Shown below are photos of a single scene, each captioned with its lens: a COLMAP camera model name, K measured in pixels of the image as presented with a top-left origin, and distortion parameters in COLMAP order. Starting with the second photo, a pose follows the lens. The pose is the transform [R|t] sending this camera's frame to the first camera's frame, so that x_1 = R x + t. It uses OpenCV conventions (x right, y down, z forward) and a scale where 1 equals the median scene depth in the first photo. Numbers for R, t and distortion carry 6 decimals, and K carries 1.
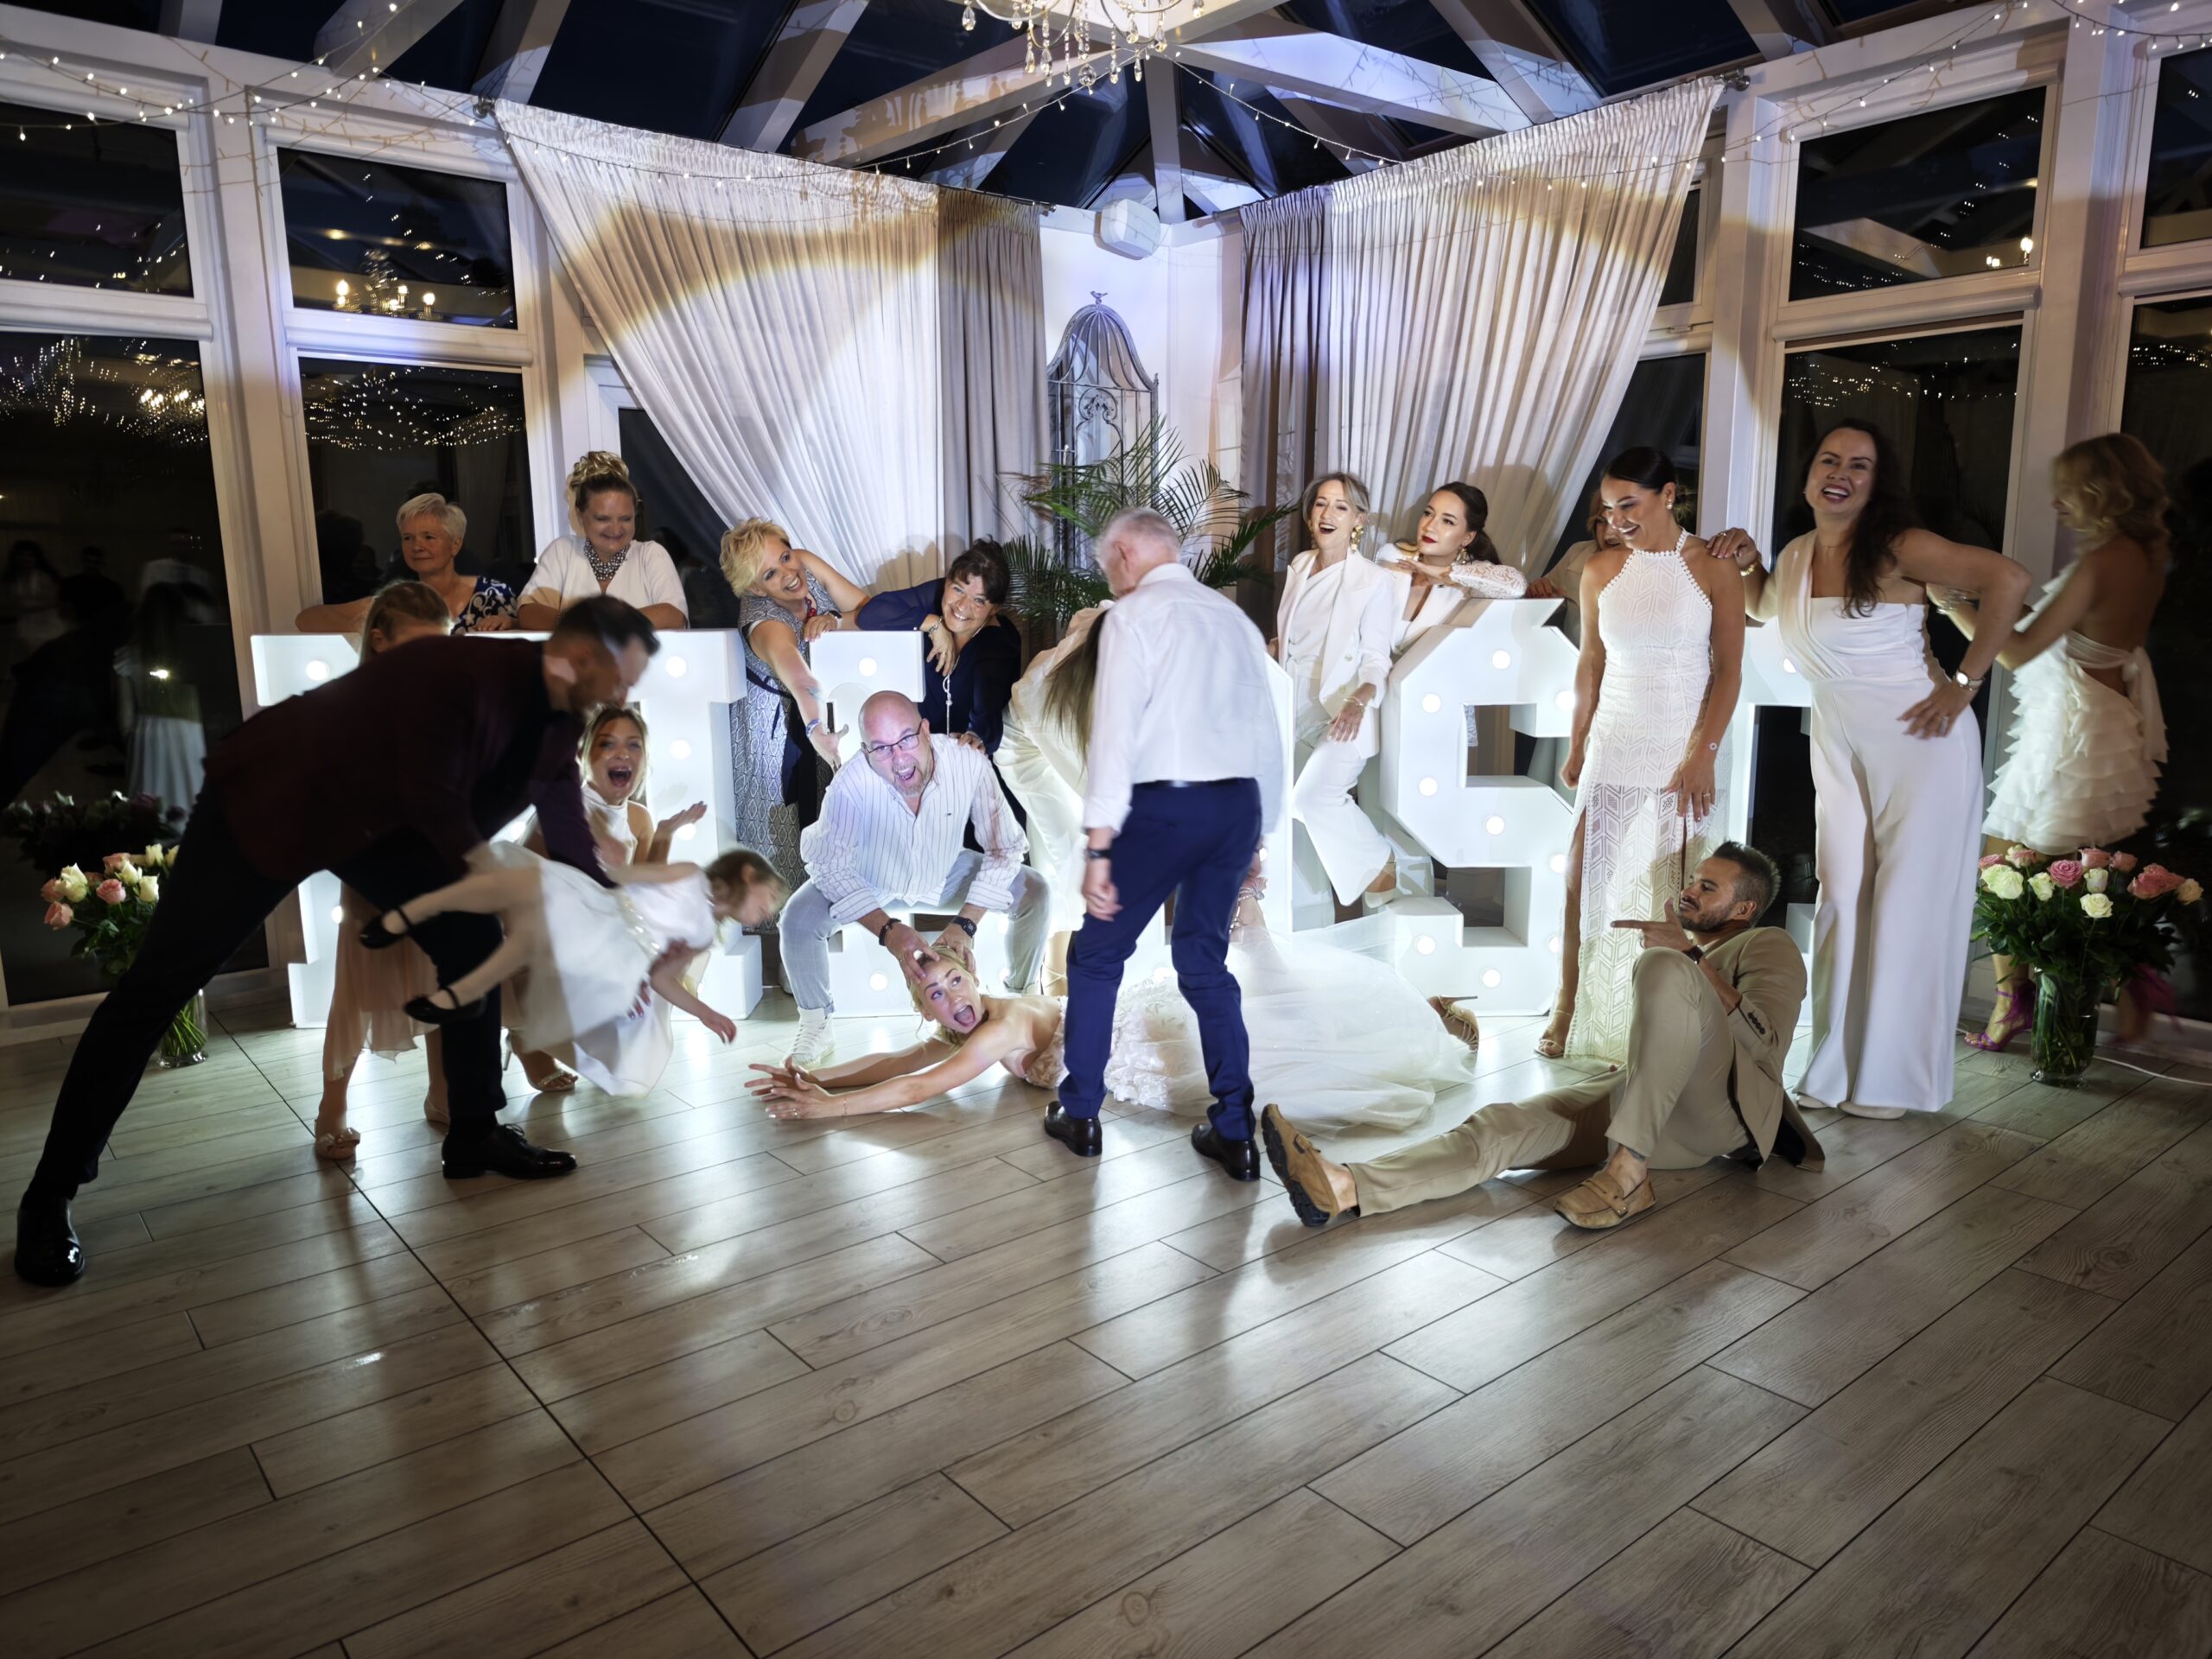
lens RADIAL K [[1513.2, 0, 1069.9], [0, 1513.2, 839.9], [0, 0, 1]] dist [0.010958, -0.014345]
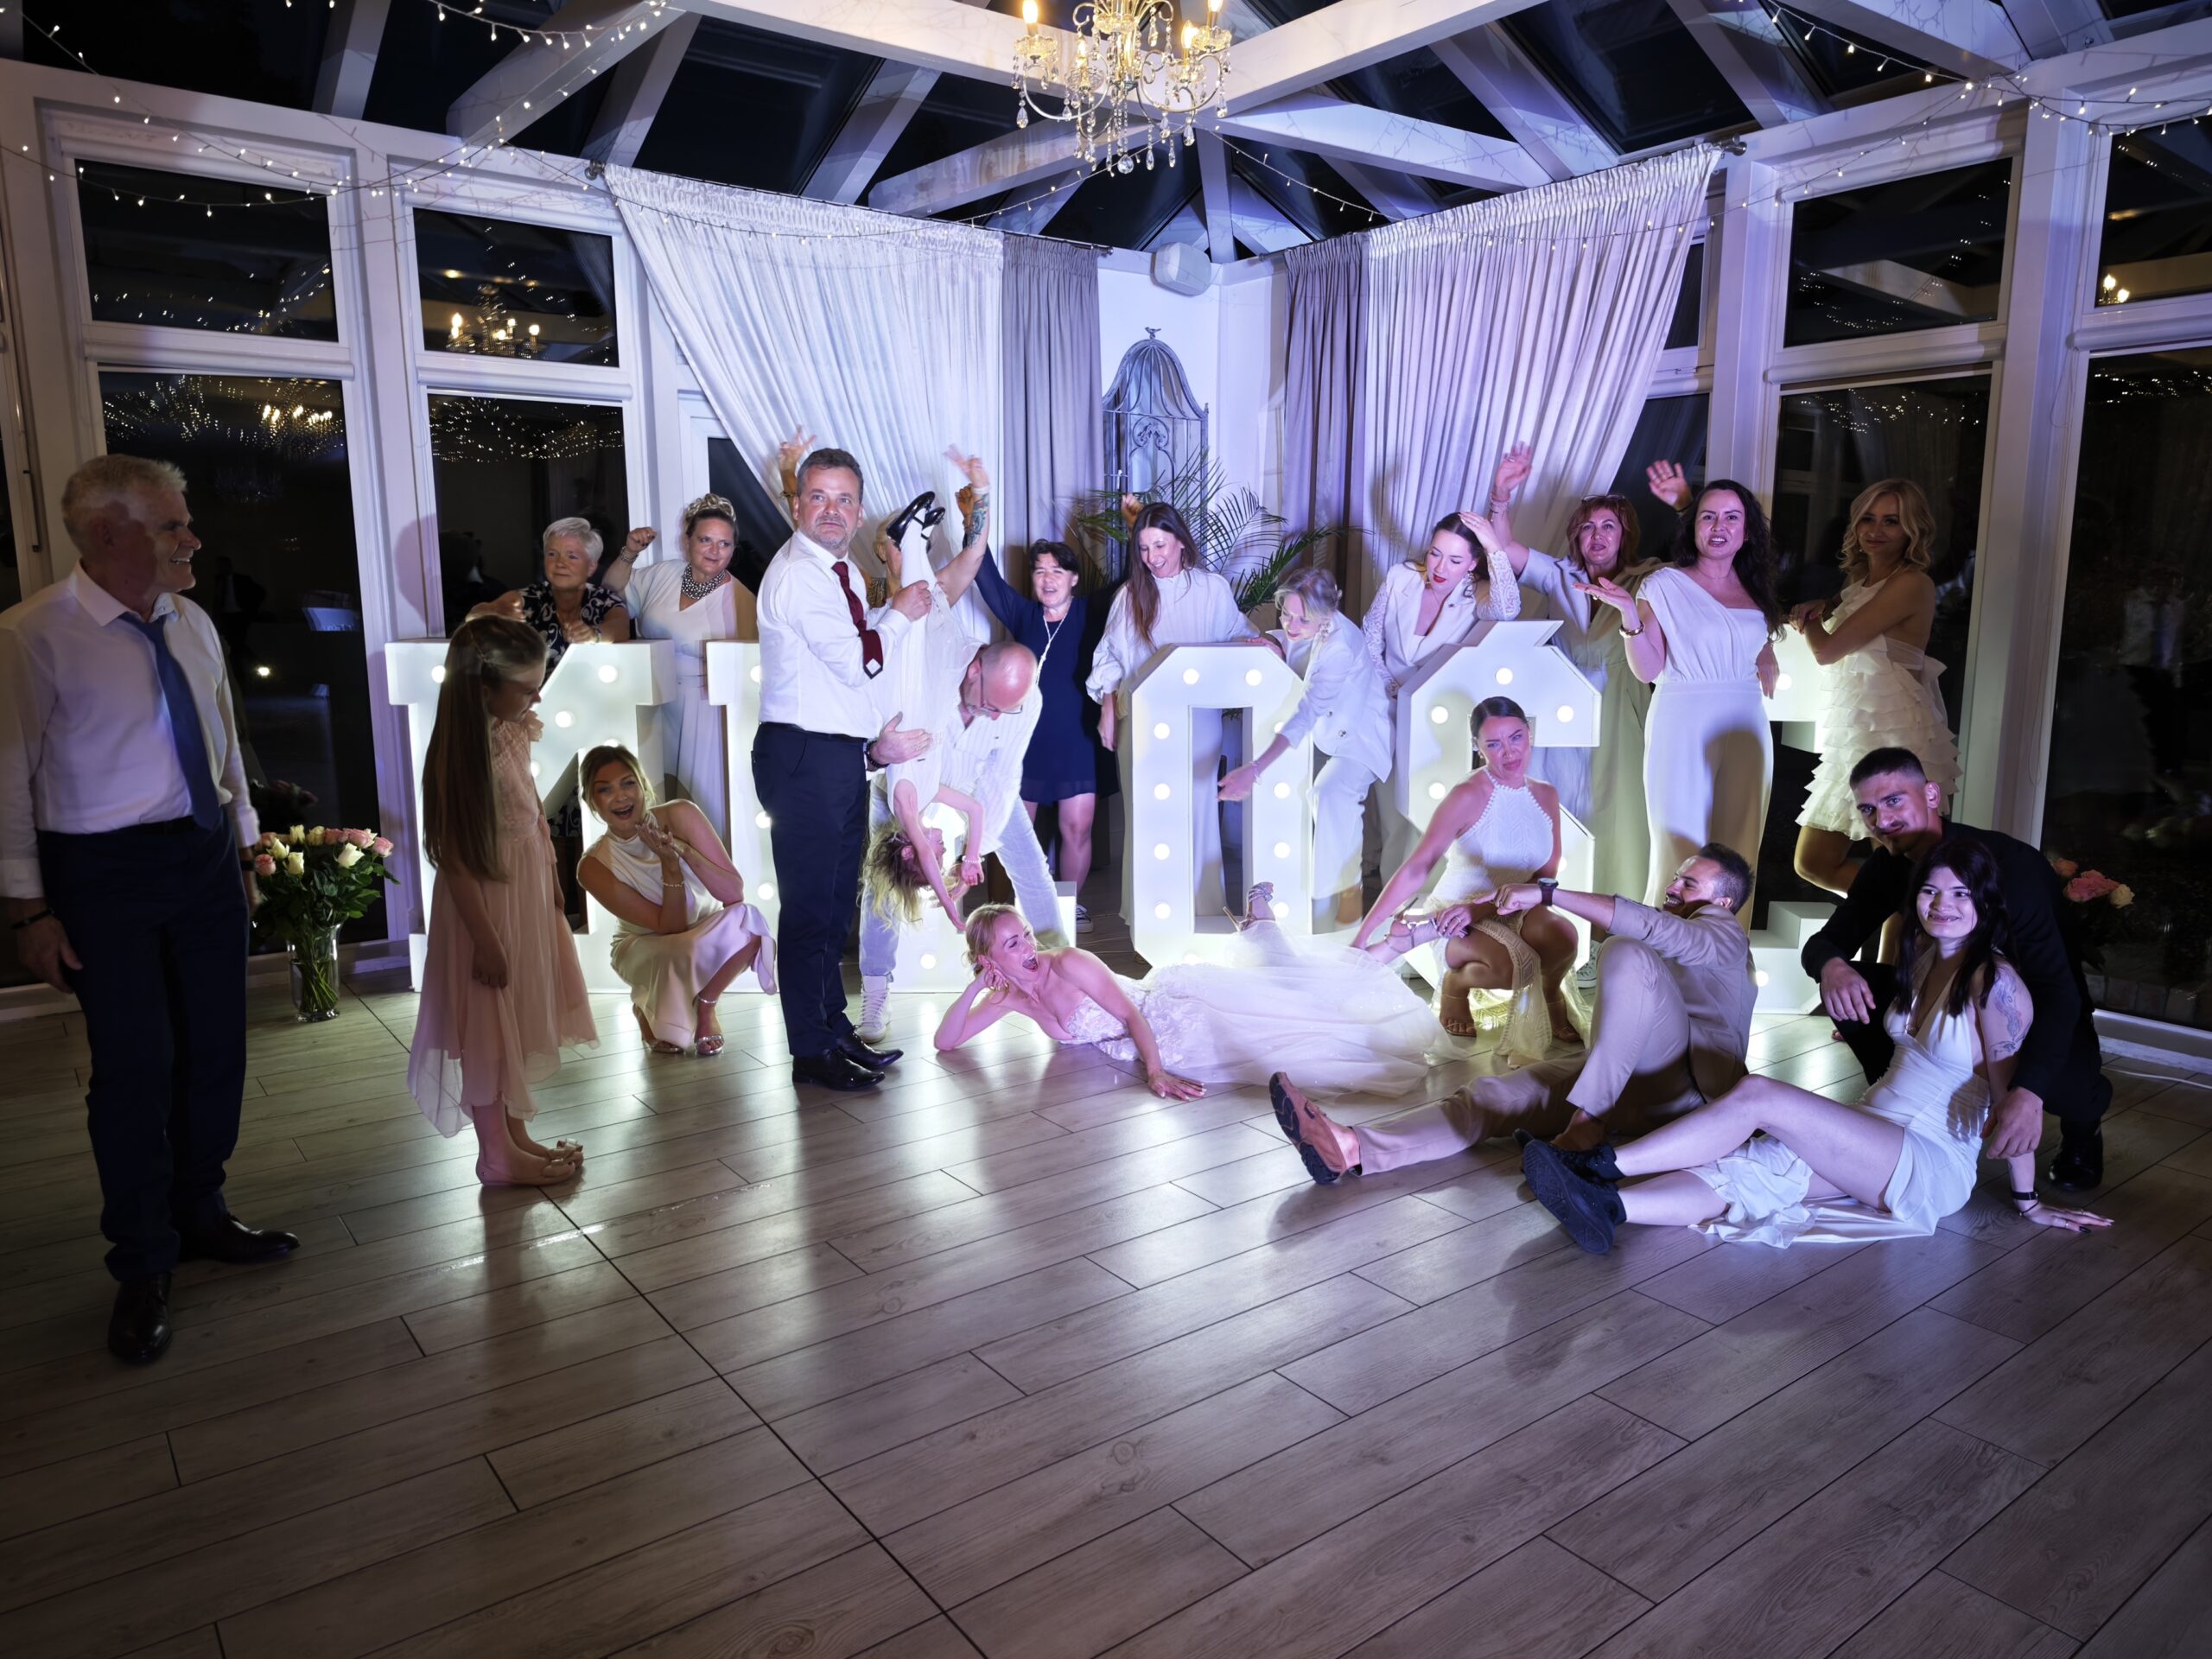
lens RADIAL K [[1513.2, 0, 1092.3], [0, 1513.2, 830.7], [0, 0, 1]] dist [0.010958, -0.014345]
pose [[0.999423, 0.015156, -0.030408, 0.031425], [-0.015412, 0.999847, -0.008231, 0.009270], [0.030279, 0.008695, 0.999504, -0.151240]]
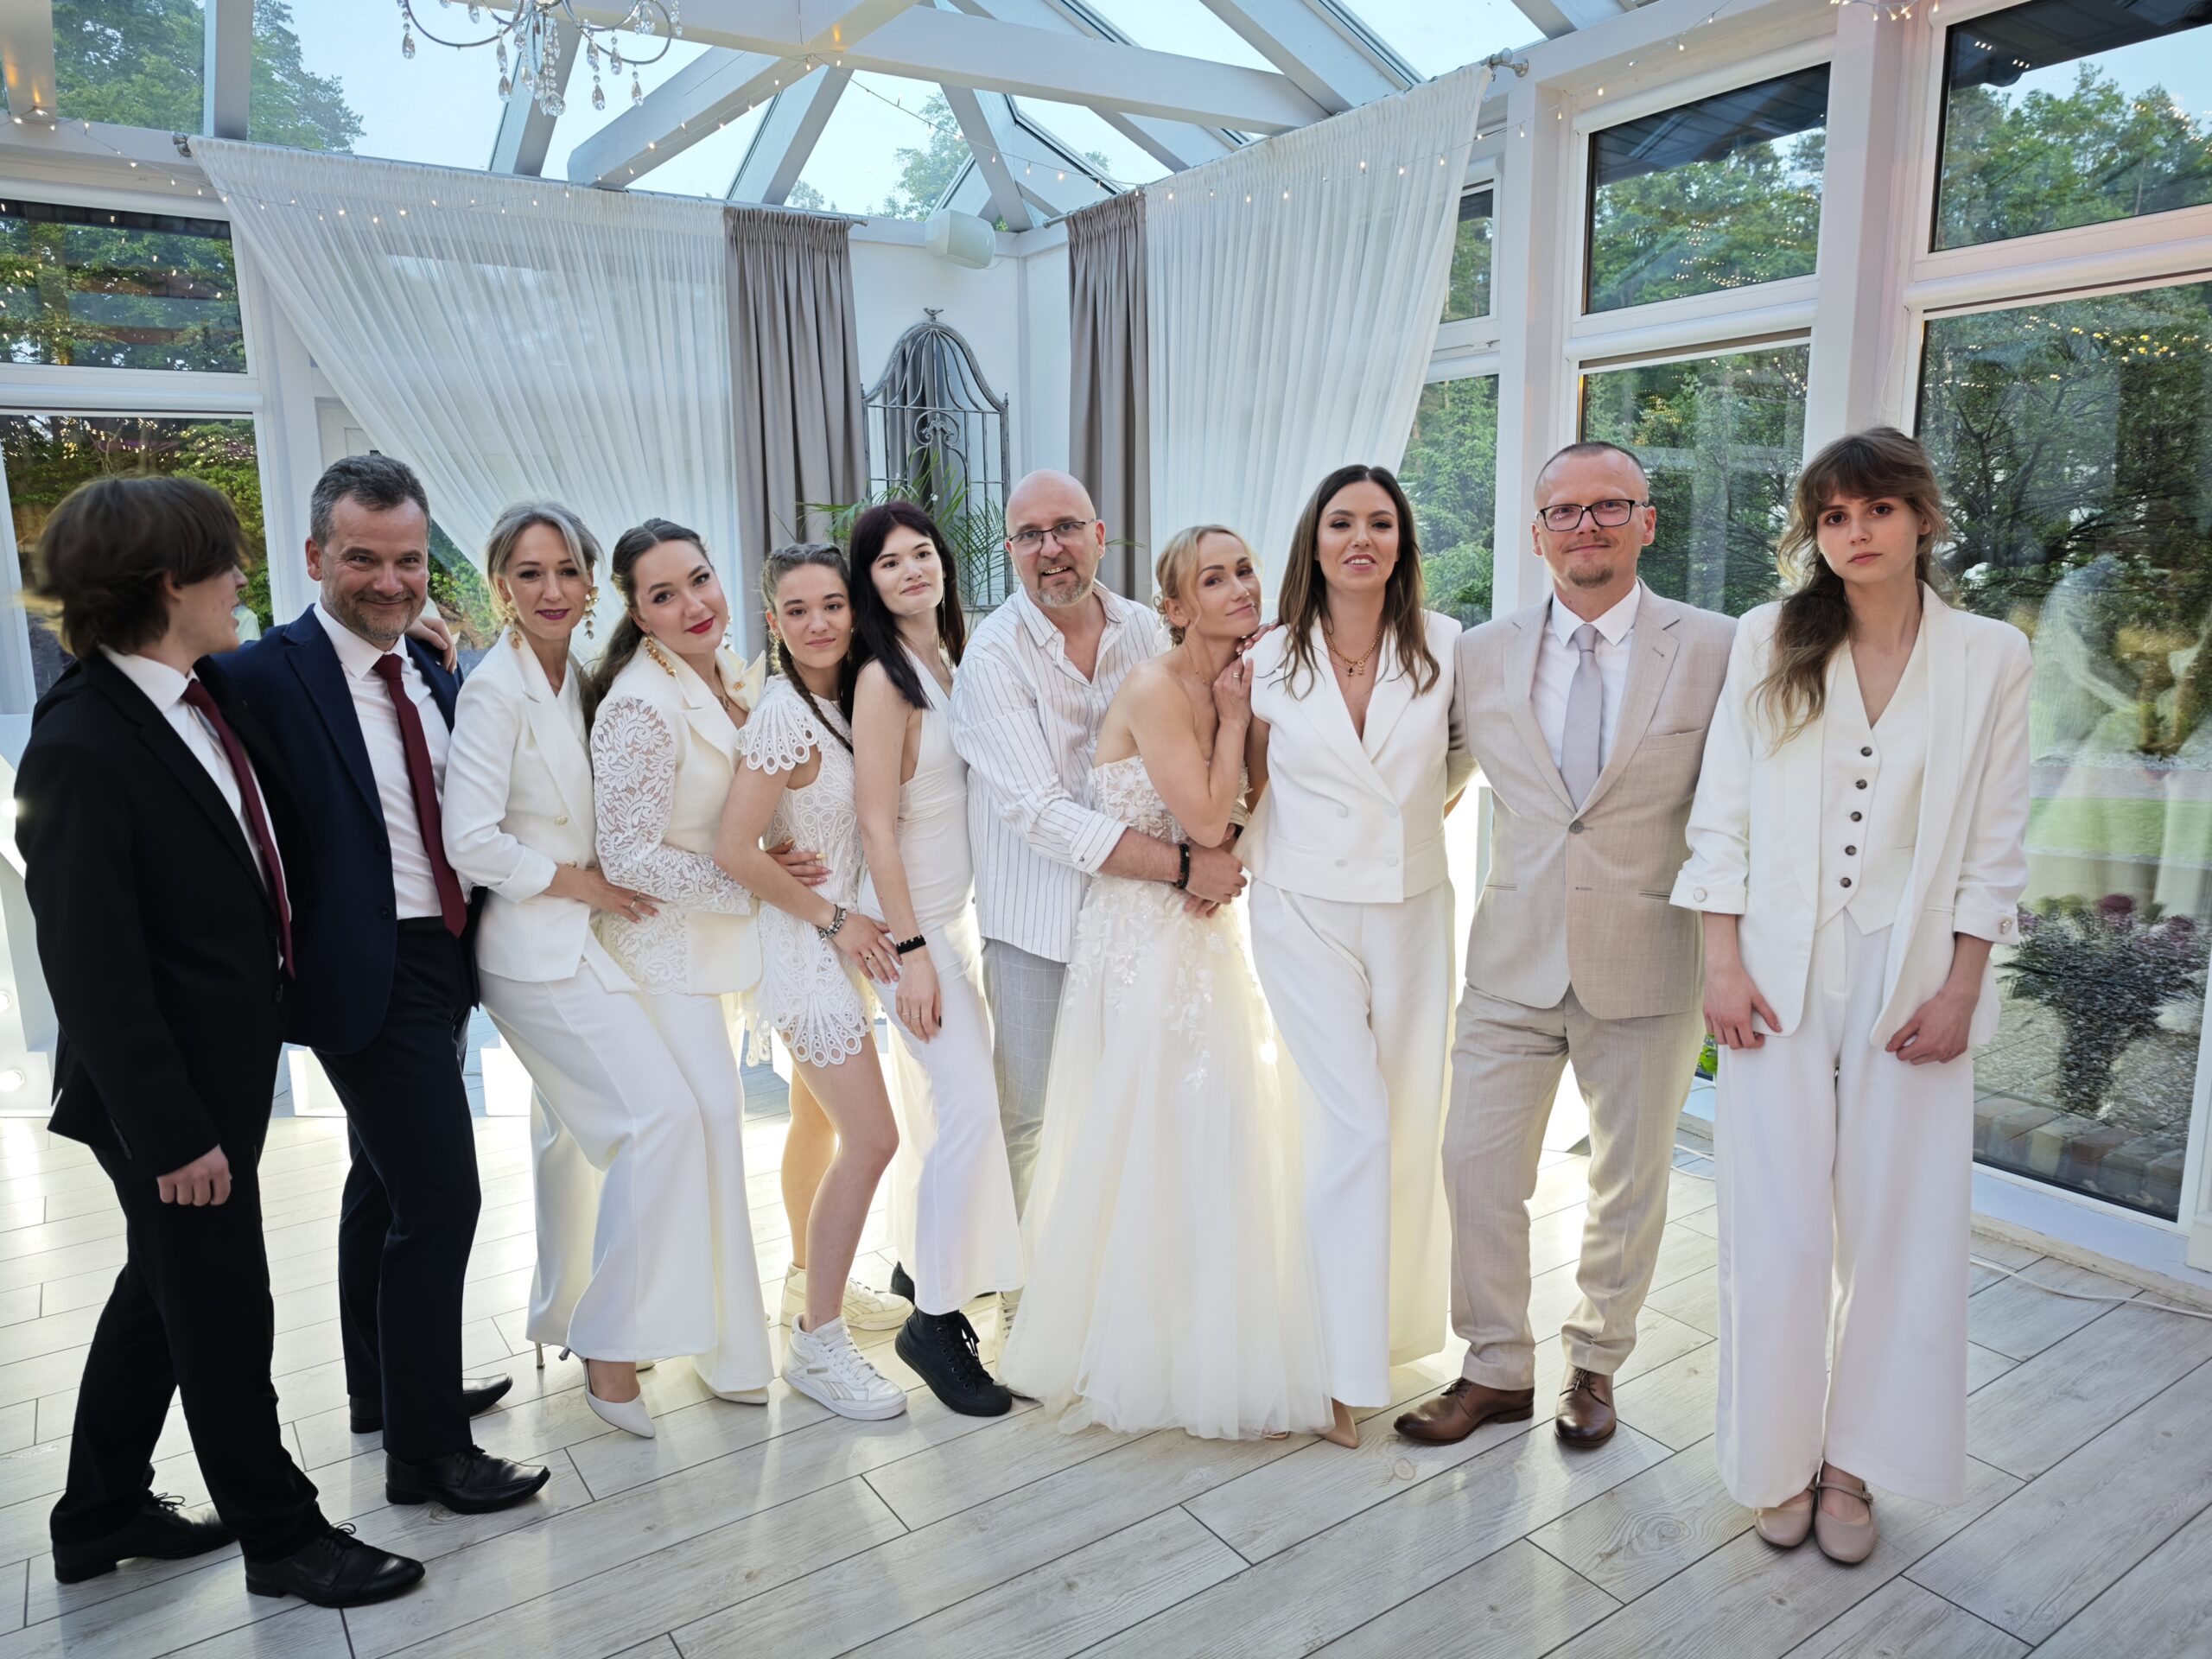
lens RADIAL K [[1513.2, 0, 1095.9], [0, 1513.2, 838.1], [0, 0, 1]] dist [0.010958, -0.014345]
pose [[0.995725, 0.006577, -0.092132, 0.448883], [-0.005451, 0.999907, 0.012464, -0.102417], [0.092205, -0.011909, 0.995669, 0.162898]]
